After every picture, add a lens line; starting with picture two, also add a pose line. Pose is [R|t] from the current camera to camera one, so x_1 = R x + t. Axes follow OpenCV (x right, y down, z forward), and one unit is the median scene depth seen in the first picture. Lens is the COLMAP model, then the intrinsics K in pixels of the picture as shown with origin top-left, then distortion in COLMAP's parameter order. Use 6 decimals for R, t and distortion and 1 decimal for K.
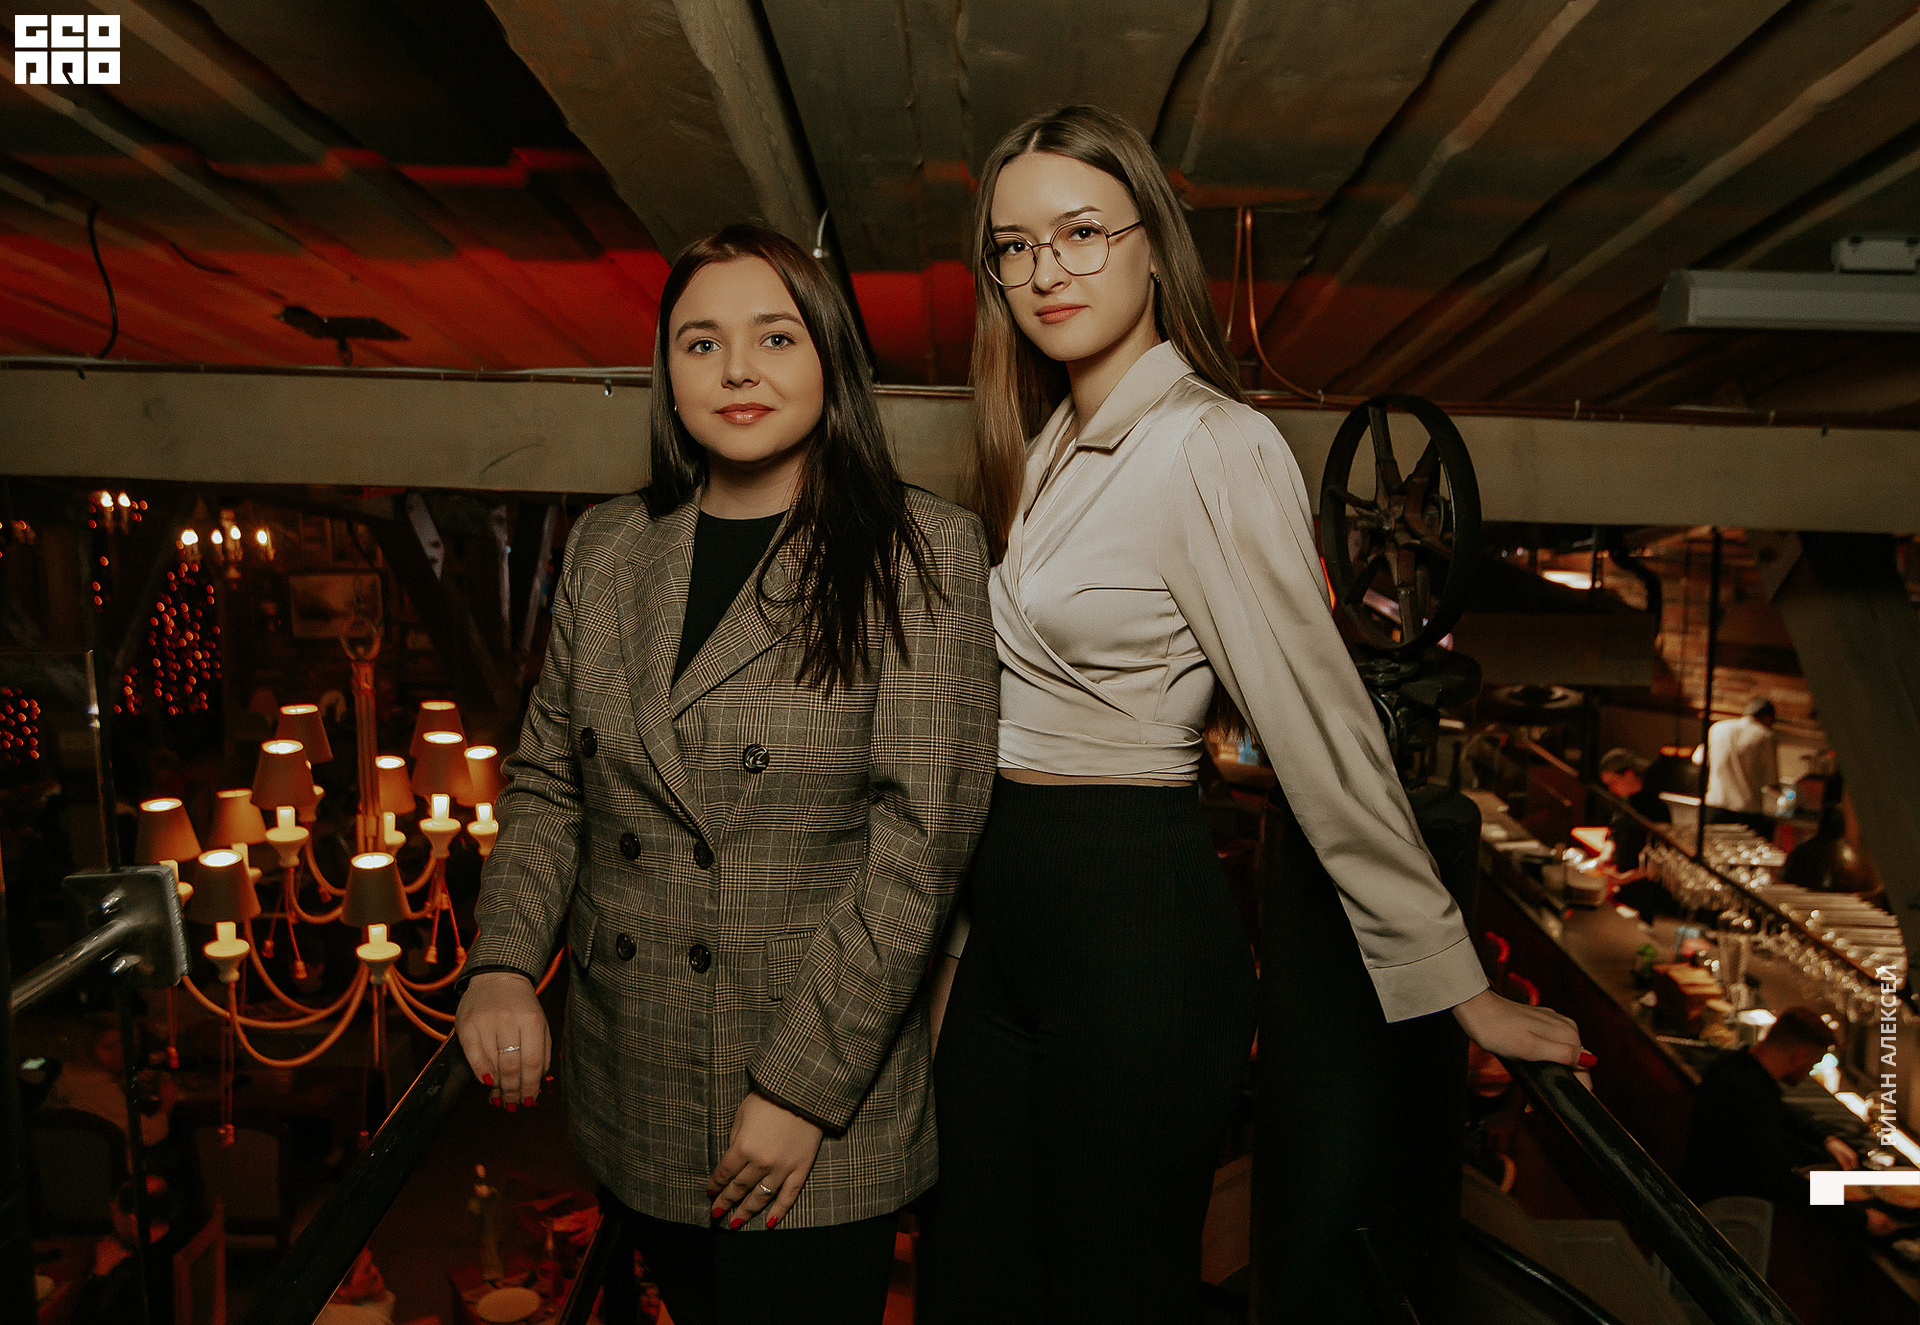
lens RADIAL K [[1650.6, 0, 973.1], [0, 1650.6, 615.8], [0, 0, 1]] dist [-0.028549, 0.008231]
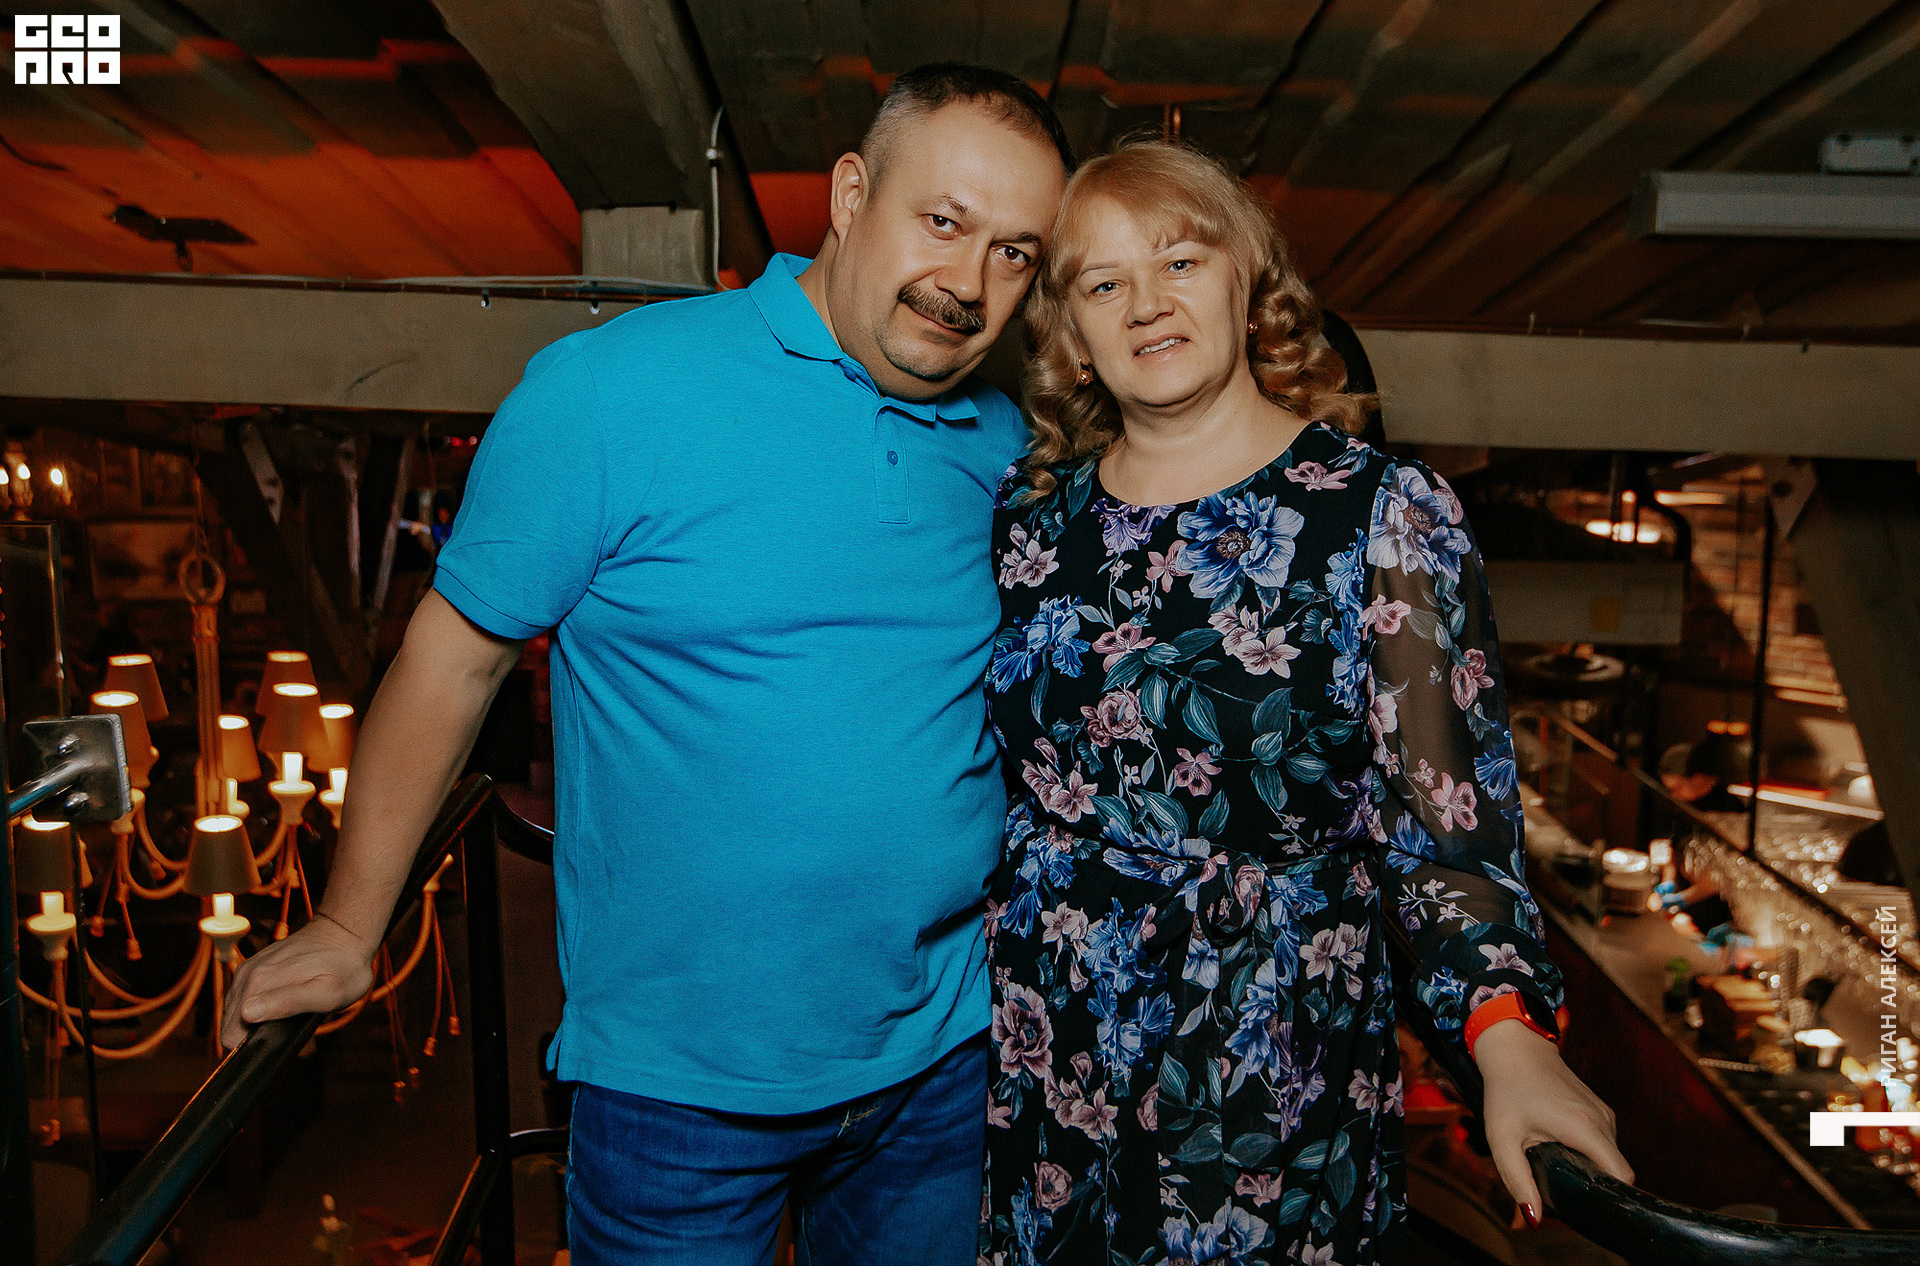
lens RADIAL K [[2064.8, 0, 927.7], [0, 2064.8, 604.3], [0, 0, 1]] dist [0.010061, -0.008389]
pose [[0.999997, 0.002422, 0.000712, 0.021794], [-0.002428, 0.999963, 0.008245, 0.018857], [-0.000692, -0.008247, 0.999966, -0.131387]]
